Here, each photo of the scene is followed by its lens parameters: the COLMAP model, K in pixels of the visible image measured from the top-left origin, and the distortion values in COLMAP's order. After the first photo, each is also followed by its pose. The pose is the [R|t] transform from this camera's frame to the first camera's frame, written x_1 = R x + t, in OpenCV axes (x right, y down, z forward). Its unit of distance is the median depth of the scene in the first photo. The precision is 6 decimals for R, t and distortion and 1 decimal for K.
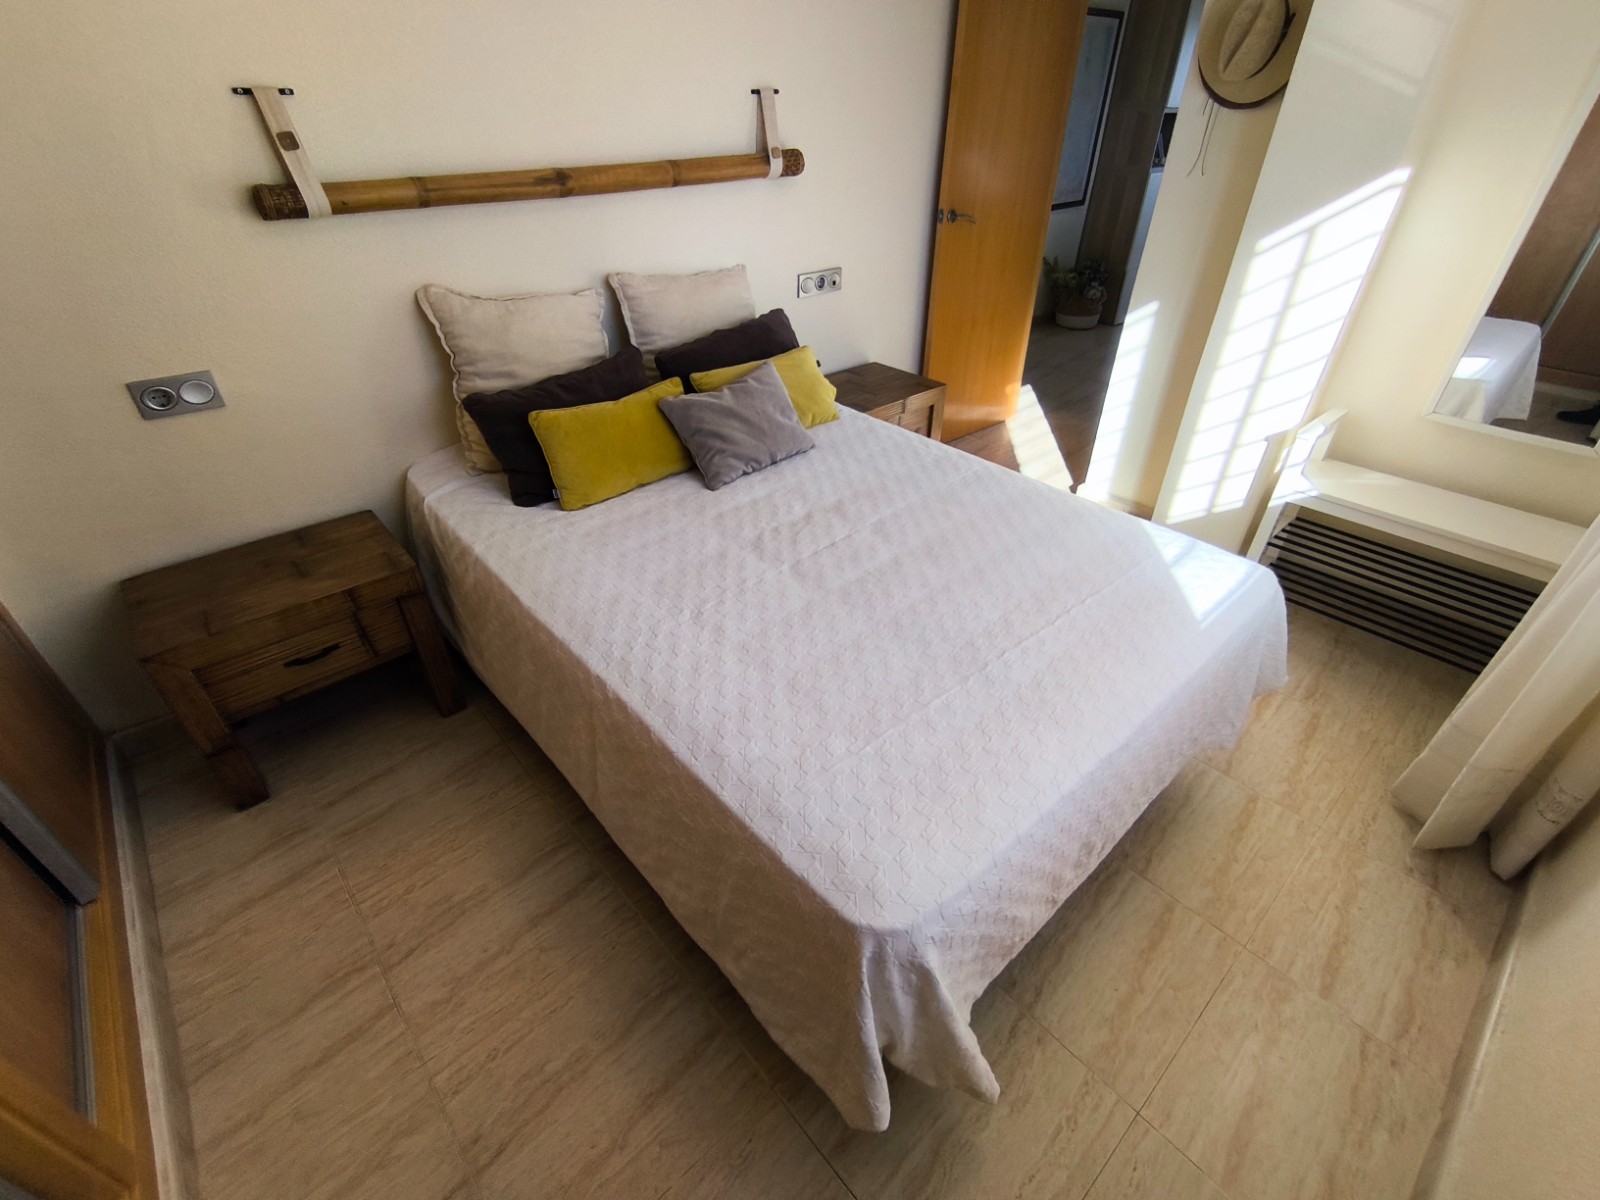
lens RADIAL K [[722.3, 0, 793.6], [0, 722.3, 603.0], [0, 0, 1]] dist [-0.009035, 0.004915]
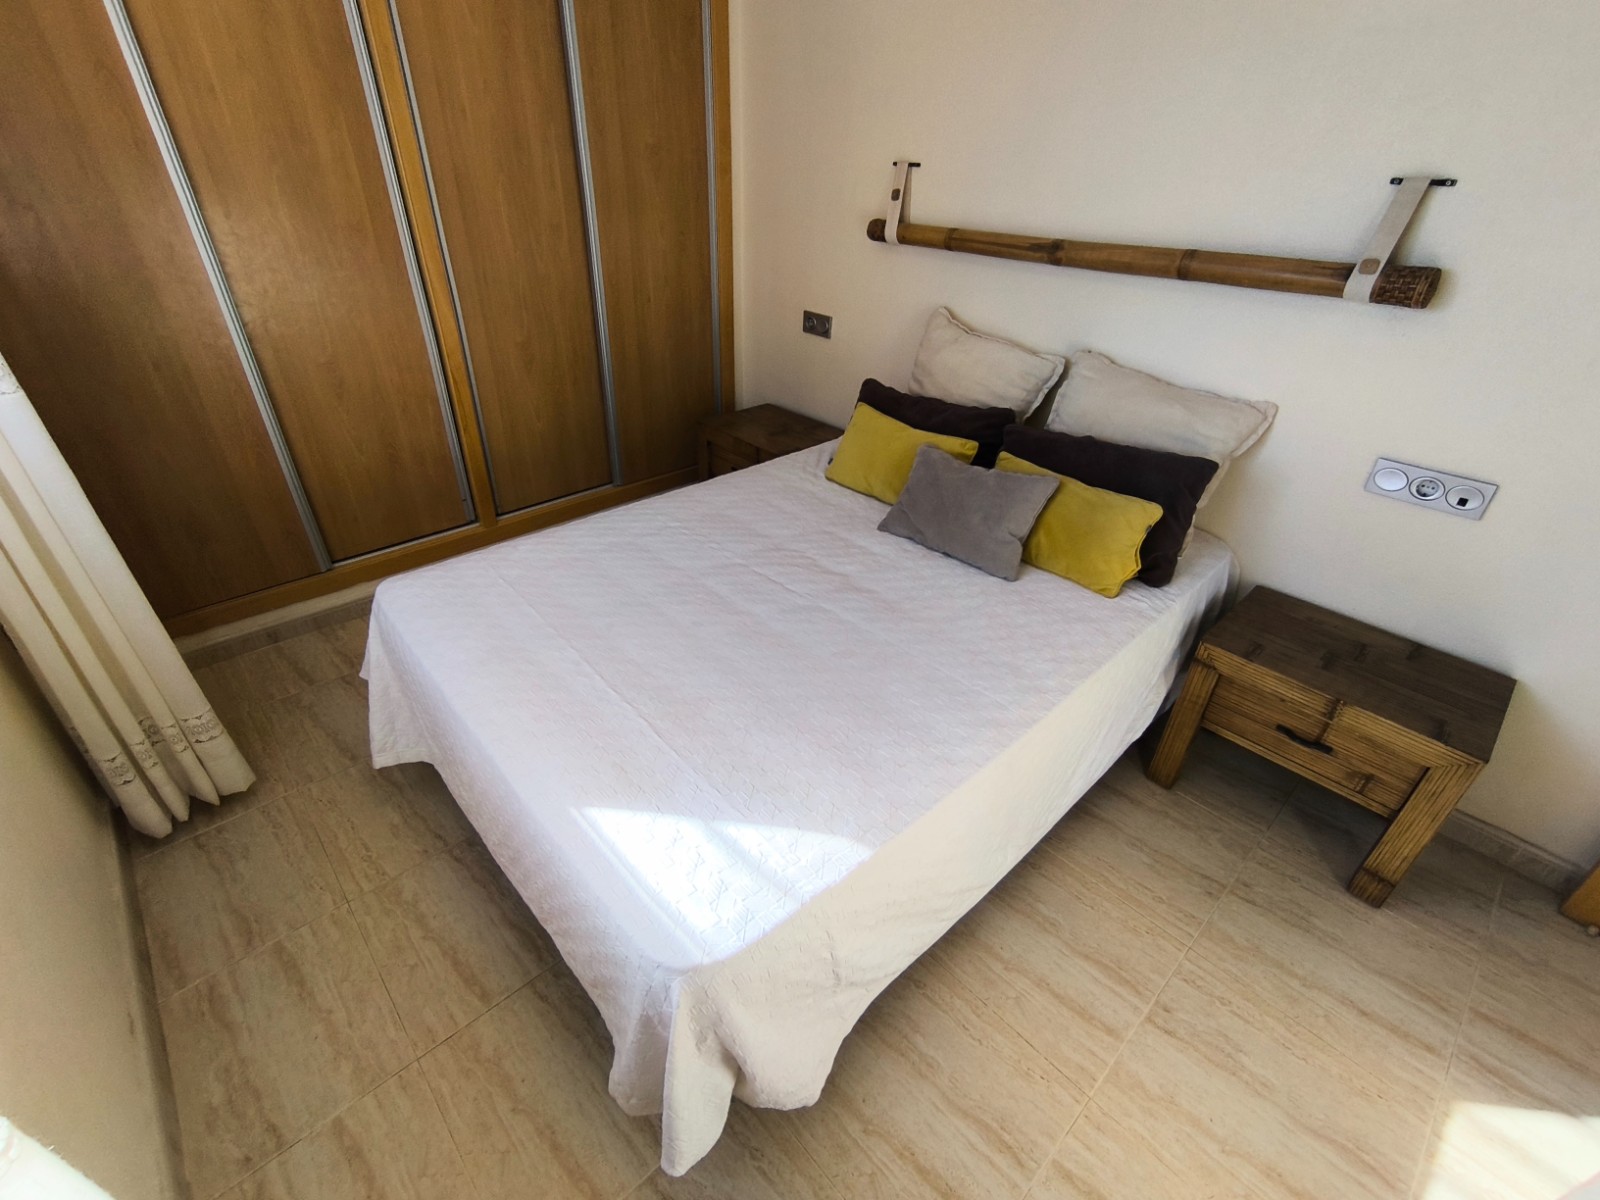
lens RADIAL K [[727.8, 0, 788.4], [0, 727.8, 592.1], [0, 0, 1]] dist [-0.002827, 0.006317]
pose [[0.013672, 0.527477, -0.849459, 0.995926], [-0.590263, 0.689980, 0.418947, -0.544697], [0.807095, 0.495677, 0.320784, 0.705601]]
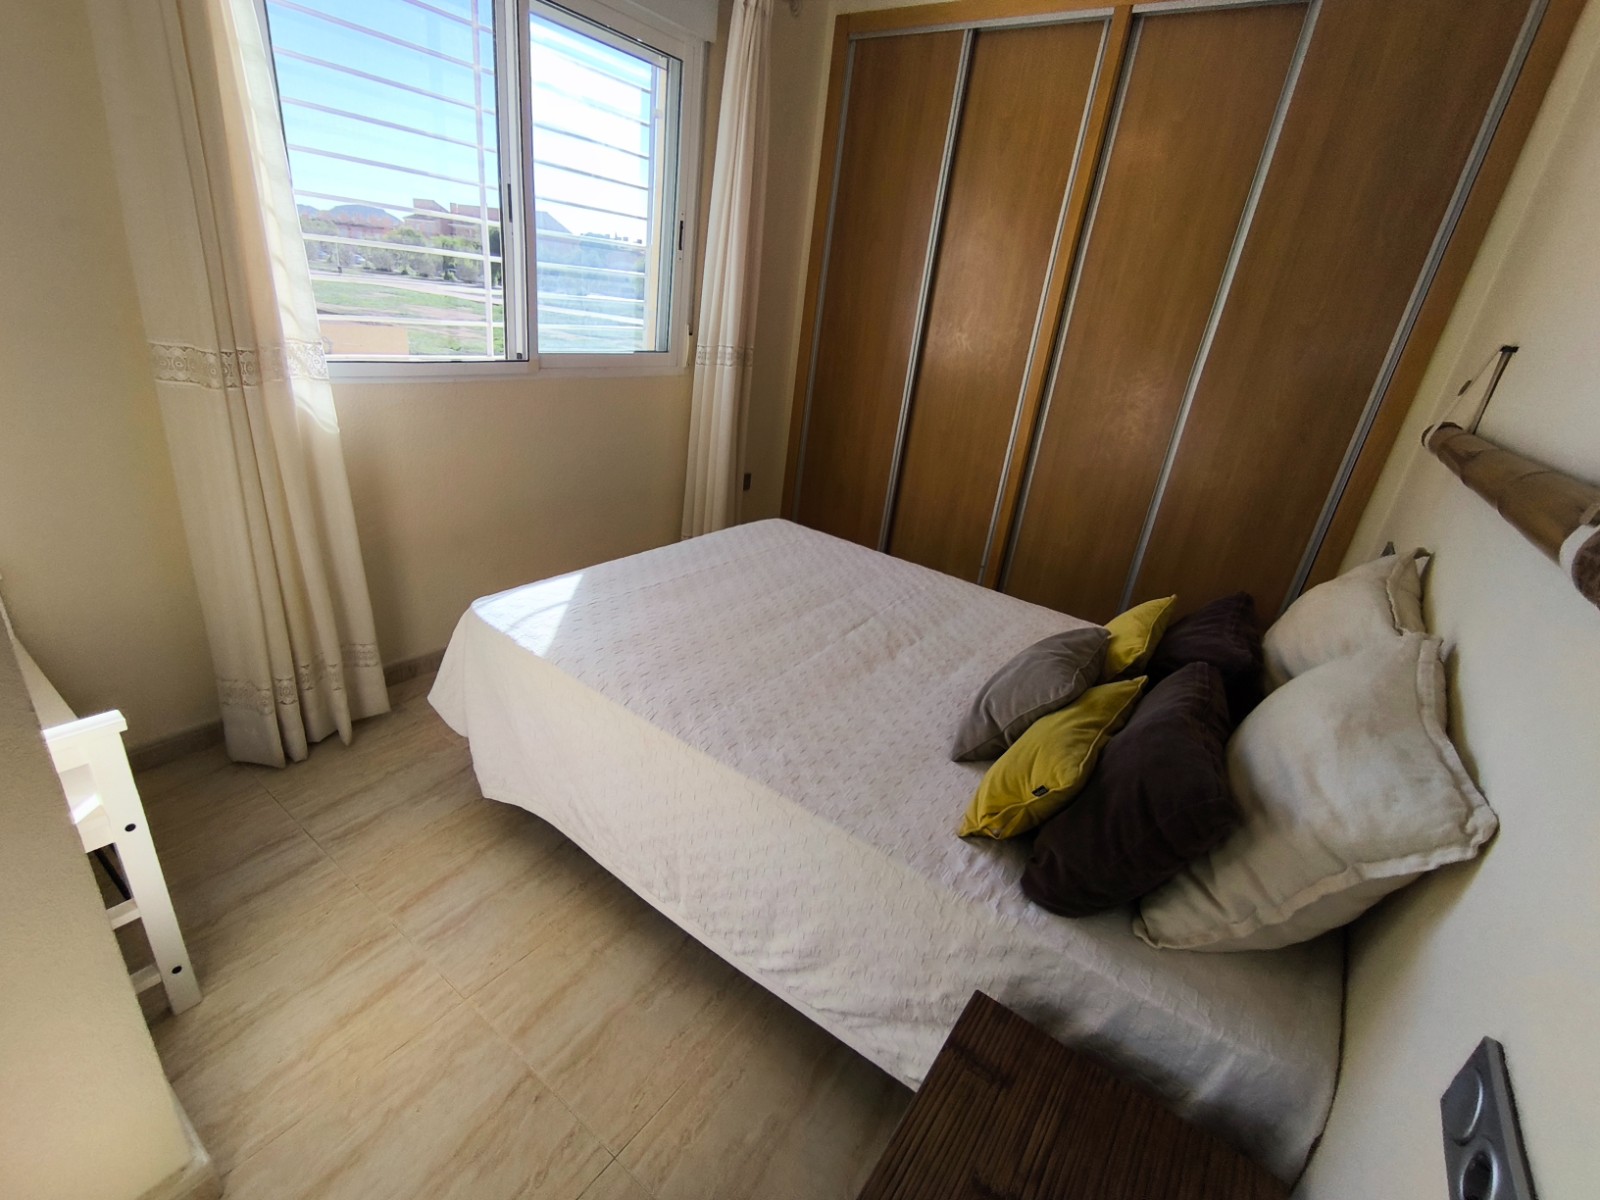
lens RADIAL K [[711.5, 0, 794.7], [0, 711.5, 605.6], [0, 0, 1]] dist [-0.006819, 0.000932]
pose [[-0.971009, -0.019930, -0.238209, 0.432715], [-0.214445, 0.512909, 0.831227, -1.057609], [0.105614, 0.858212, -0.502313, 1.586470]]
